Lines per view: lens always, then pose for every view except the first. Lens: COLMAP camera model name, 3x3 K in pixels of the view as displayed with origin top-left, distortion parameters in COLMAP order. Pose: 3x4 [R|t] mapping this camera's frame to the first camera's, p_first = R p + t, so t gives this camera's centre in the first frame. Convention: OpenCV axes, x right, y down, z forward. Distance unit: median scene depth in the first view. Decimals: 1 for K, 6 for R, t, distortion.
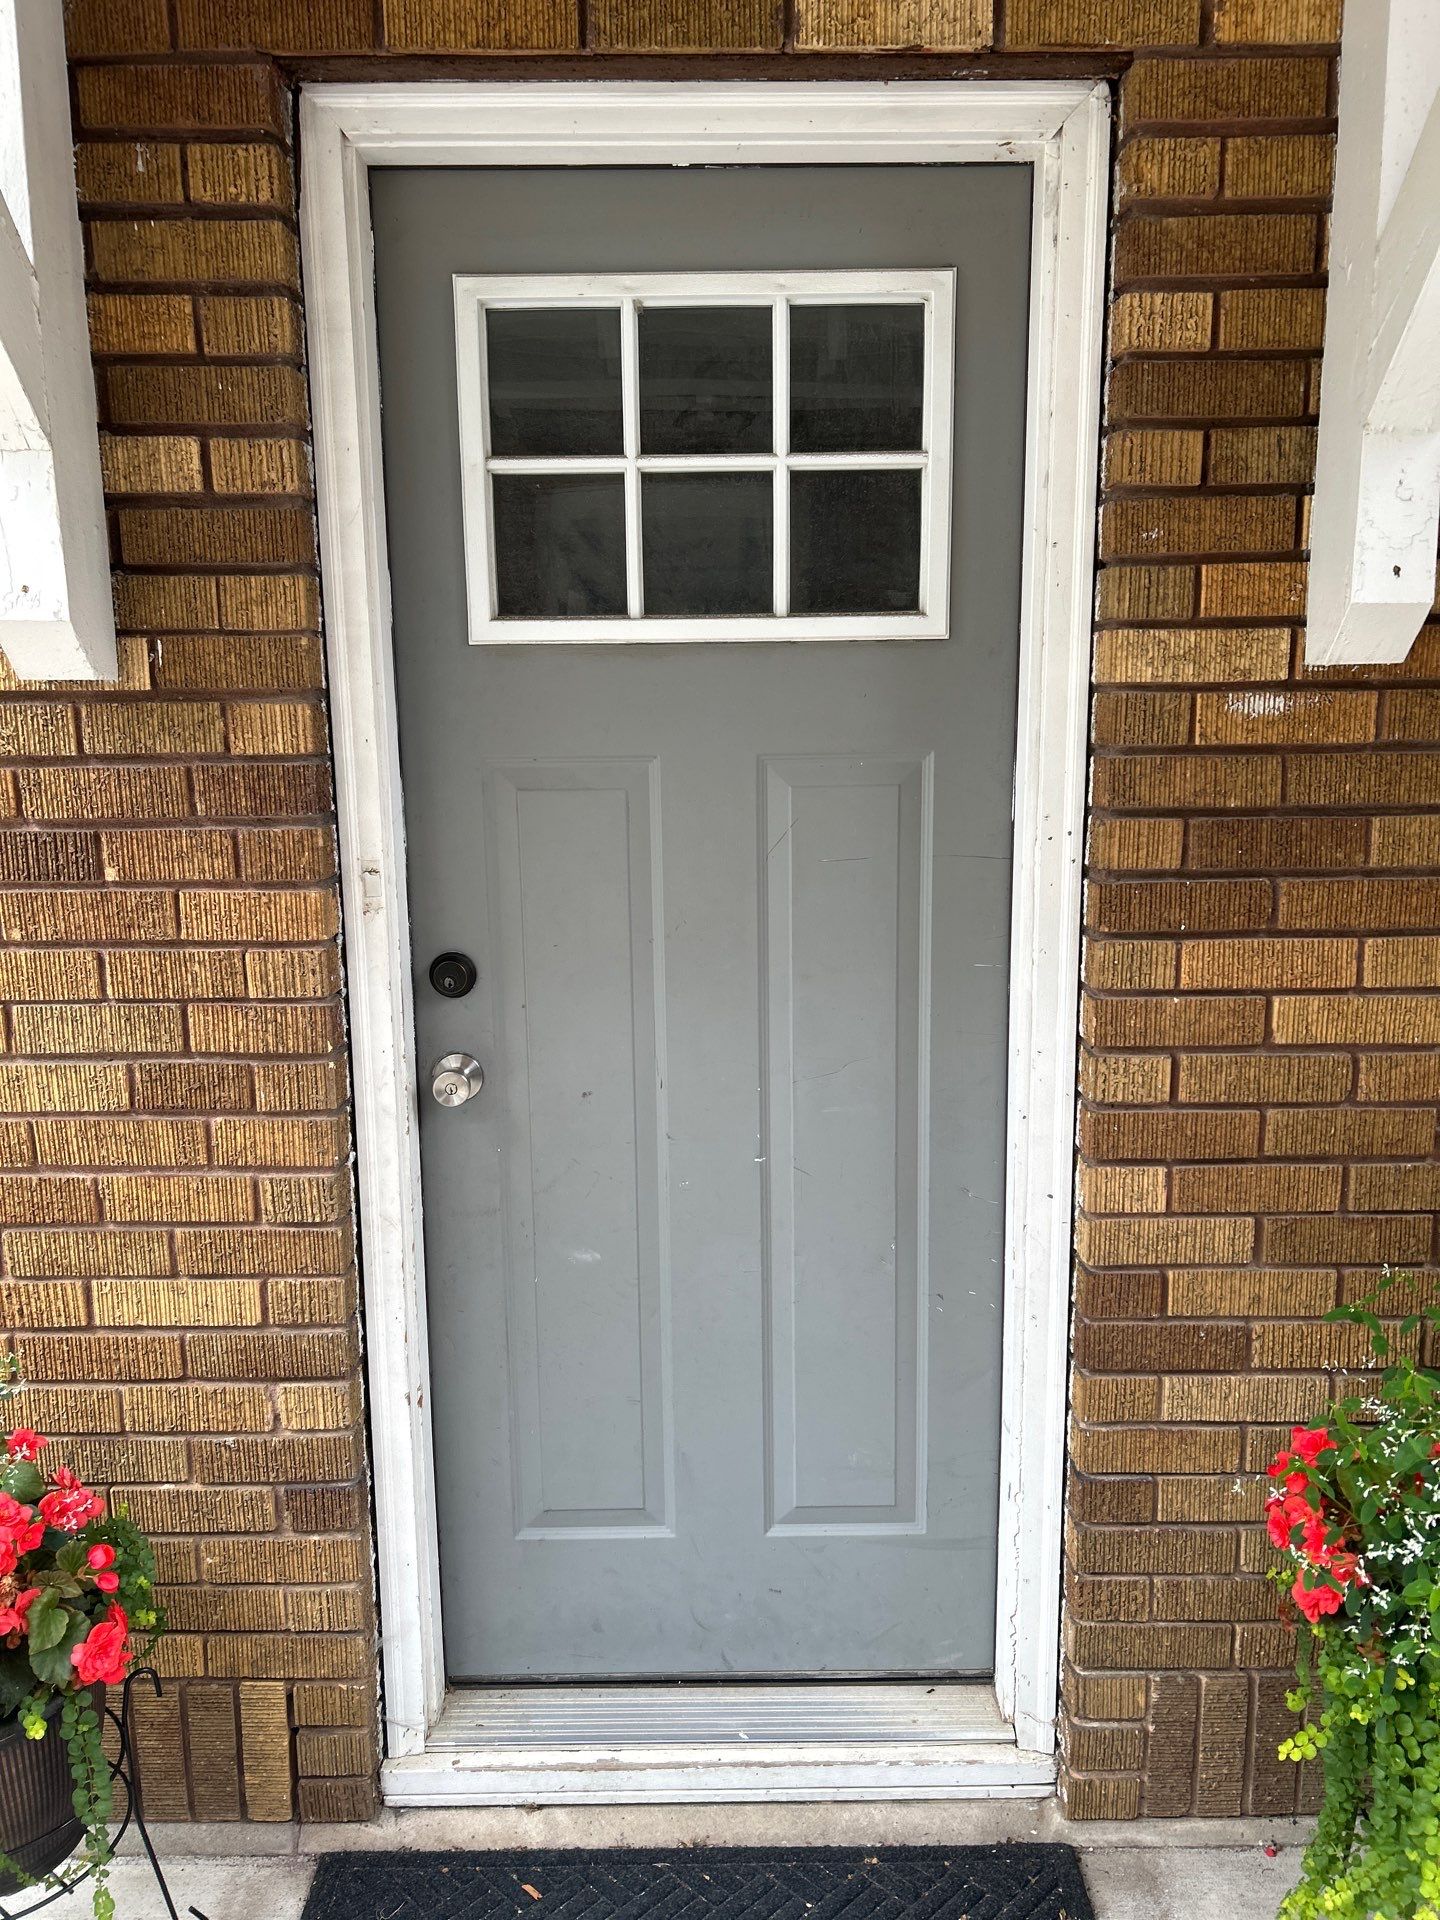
lens RADIAL K [[1457.3, 0, 723.1], [0, 1457.3, 957.6], [0, 0, 1]] dist [0.025364, -0.022765]
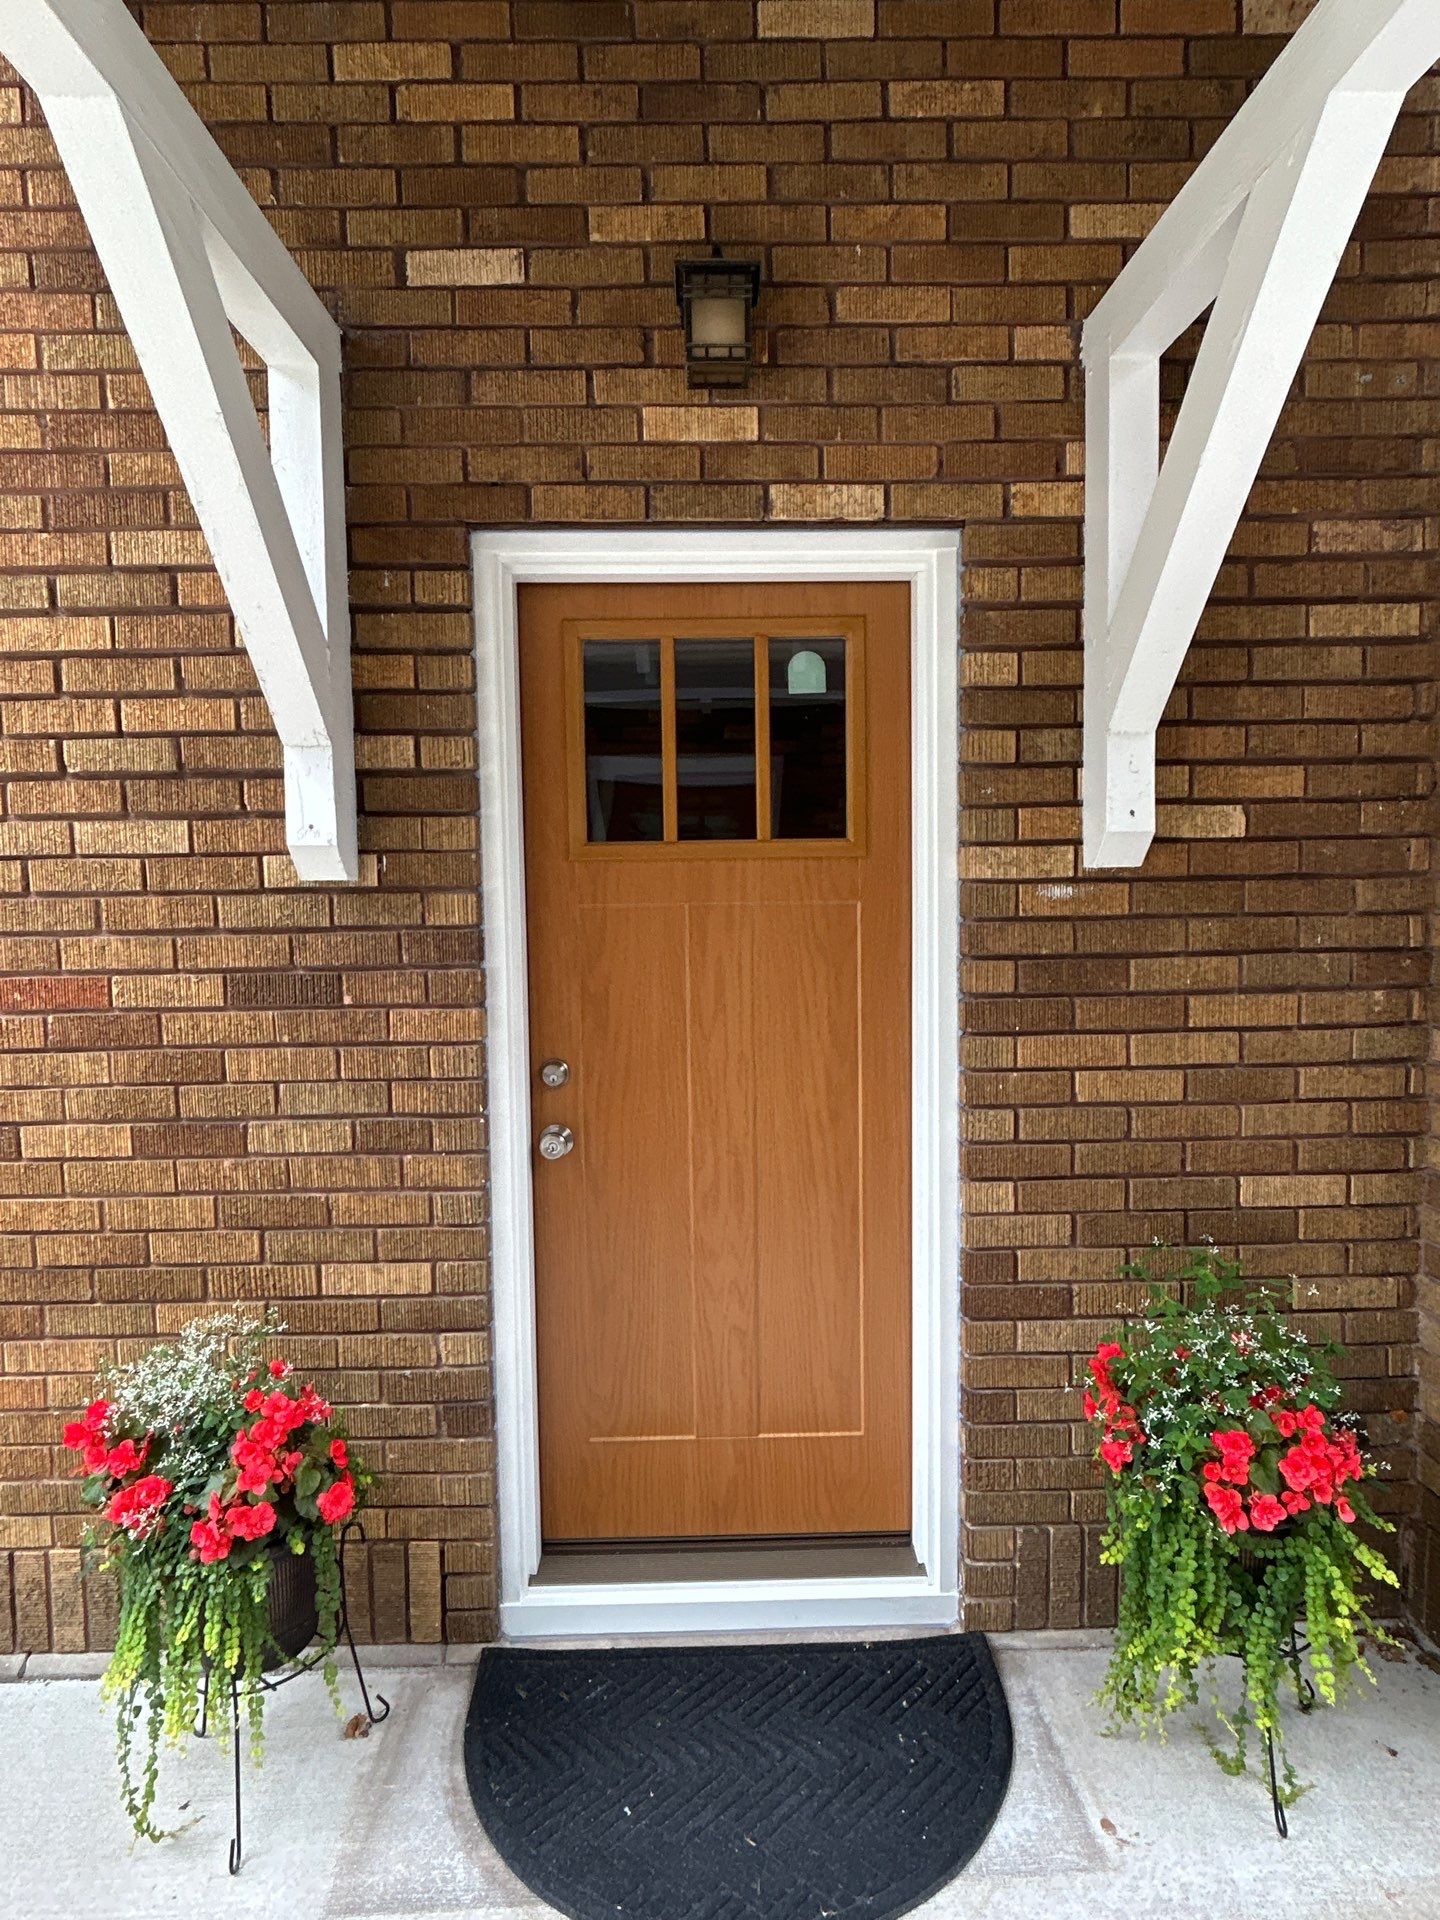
lens RADIAL K [[1106.0, 0, 720.8], [0, 1106.0, 952.6], [0, 0, 1]] dist [-0.012485, 0.007184]
pose [[0.999835, -0.006000, 0.017160, -0.031372], [0.007941, 0.993284, -0.115429, 0.033837], [-0.016352, 0.115547, 0.993167, -0.210179]]
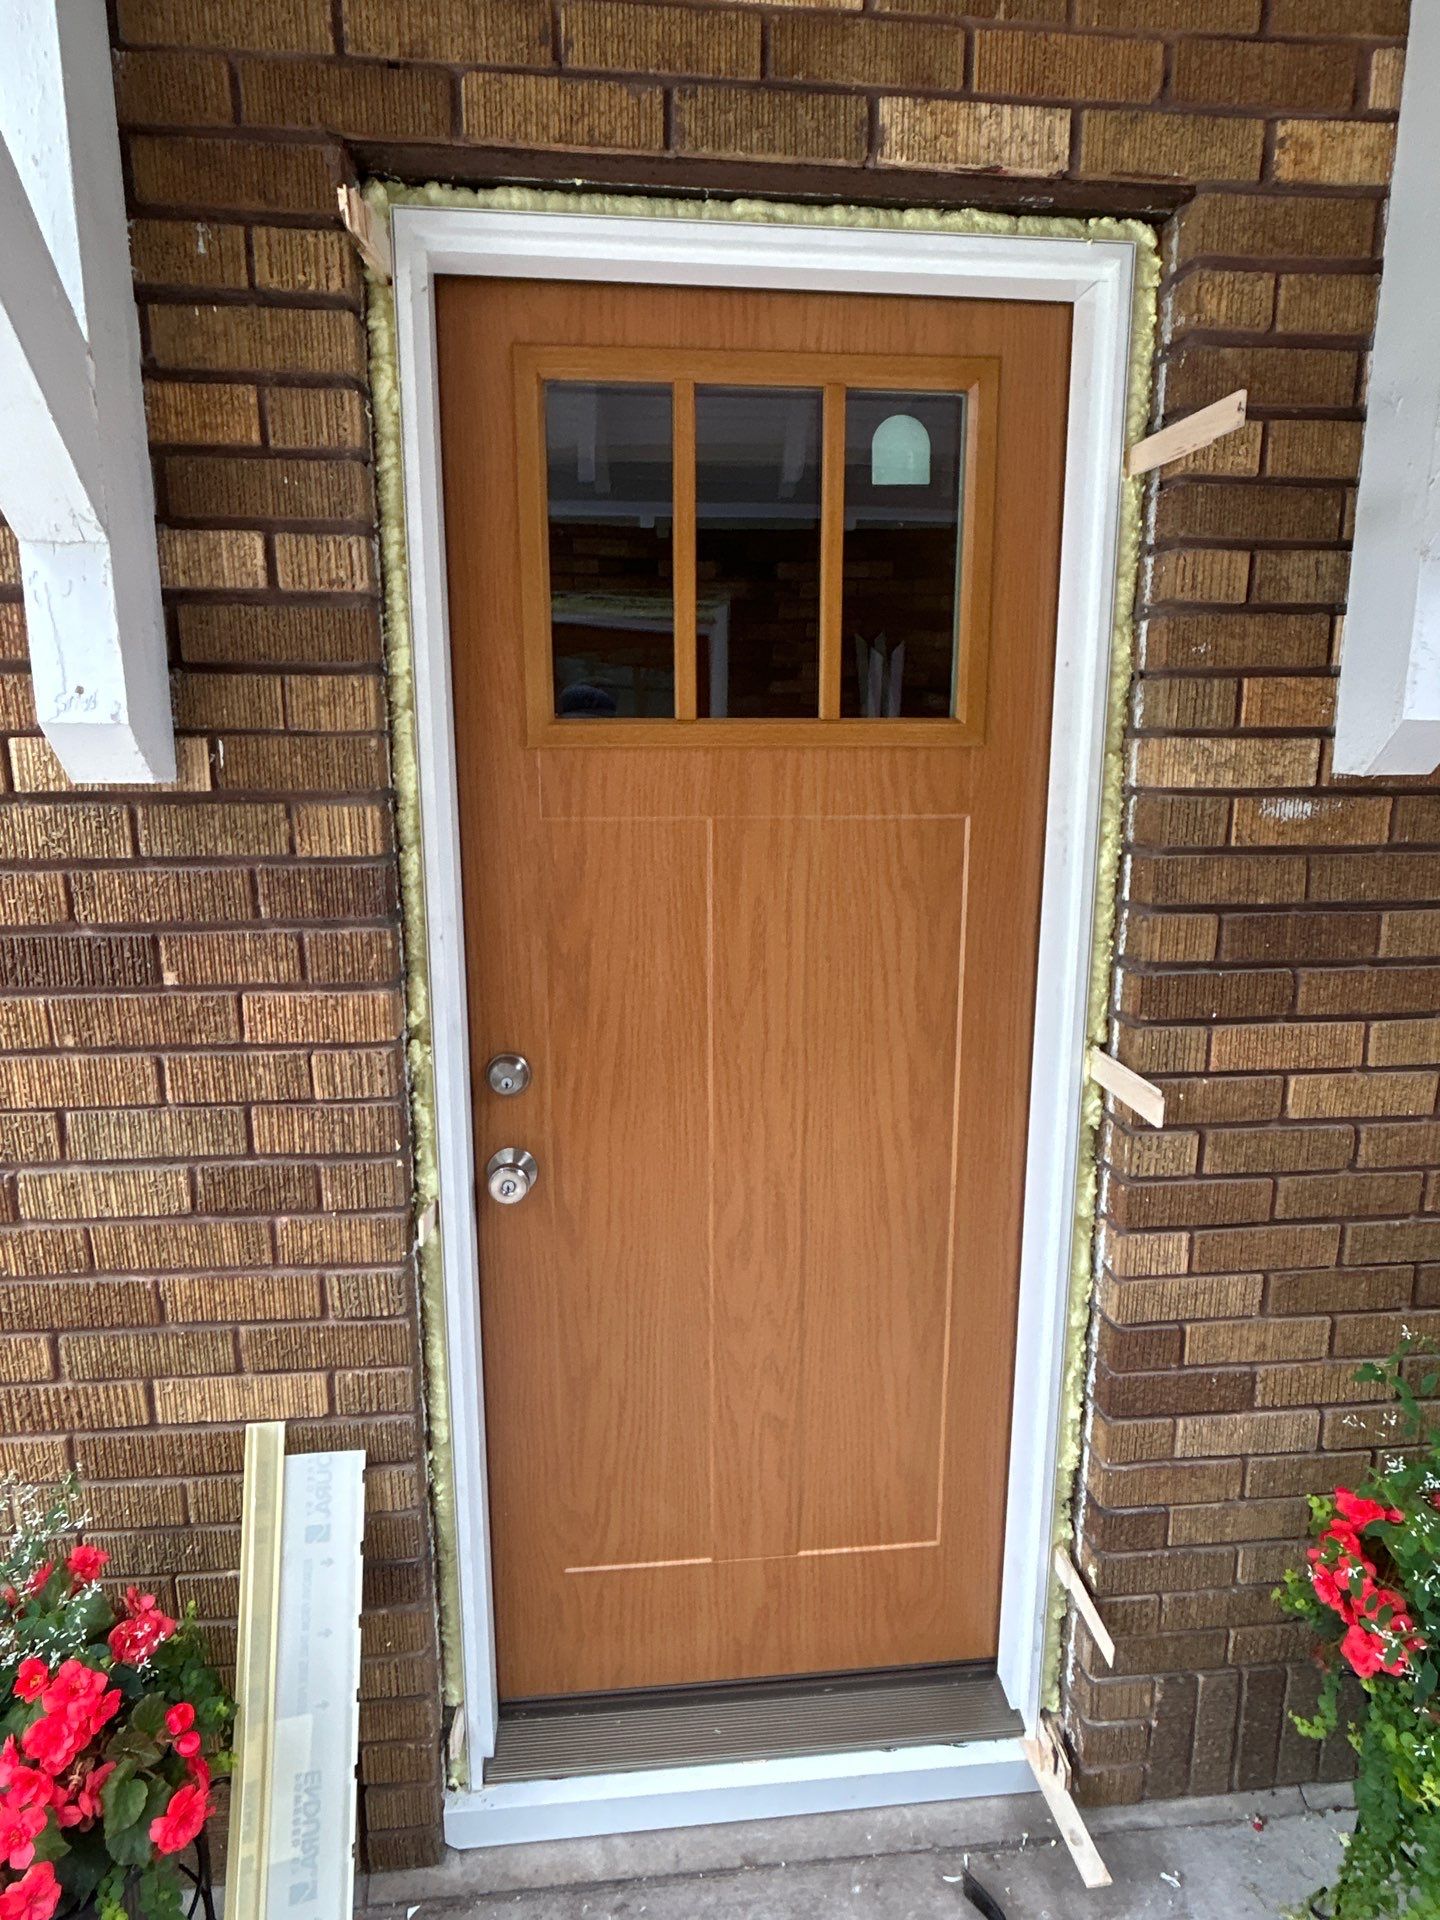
lens RADIAL K [[1106.0, 0, 718.1], [0, 1106.0, 951.2], [0, 0, 1]] dist [-0.012485, 0.007184]
pose [[0.995170, -0.010234, 0.097629, -0.126412], [0.009521, 0.999925, 0.007764, -0.077603], [-0.097702, -0.006797, 0.995193, 0.231783]]
